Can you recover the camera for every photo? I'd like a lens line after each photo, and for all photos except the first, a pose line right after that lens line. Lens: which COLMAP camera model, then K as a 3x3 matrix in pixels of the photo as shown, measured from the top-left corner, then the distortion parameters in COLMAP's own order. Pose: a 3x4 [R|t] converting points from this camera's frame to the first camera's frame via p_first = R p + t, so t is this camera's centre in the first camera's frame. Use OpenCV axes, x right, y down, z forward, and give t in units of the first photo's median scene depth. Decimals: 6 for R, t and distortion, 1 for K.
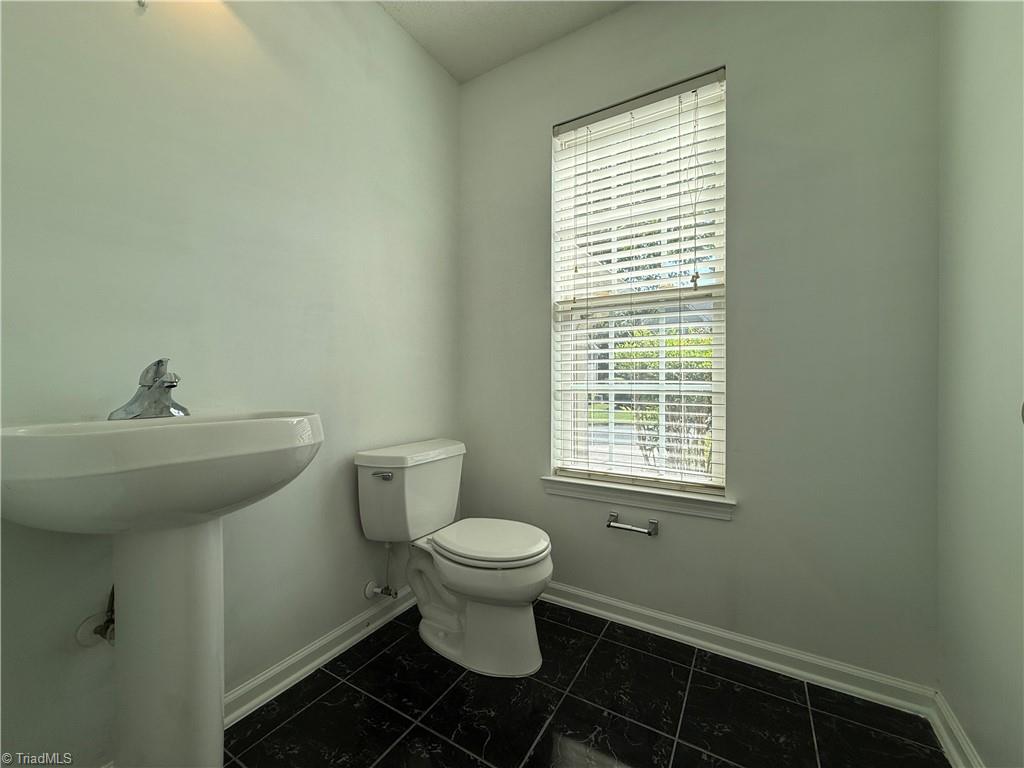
lens RADIAL K [[409.9, 0, 512.2], [0, 409.9, 384.4], [0, 0, 1]] dist [-0.001698, -0.000058]
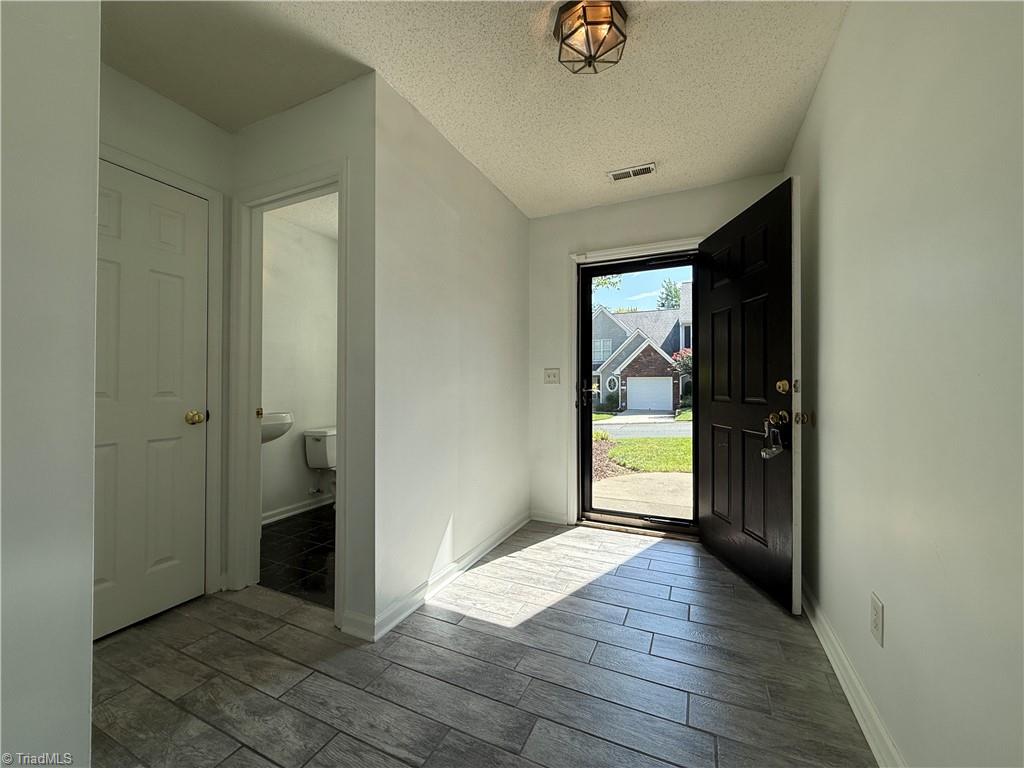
lens RADIAL K [[409.9, 0, 509.8], [0, 409.9, 383.8], [0, 0, 1]] dist [-0.001698, -0.000058]
pose [[0.995212, 0.001690, 0.097726, 0.559192], [-0.001282, 0.999990, -0.004243, -0.089092], [-0.097732, 0.004097, 0.995204, -1.456949]]
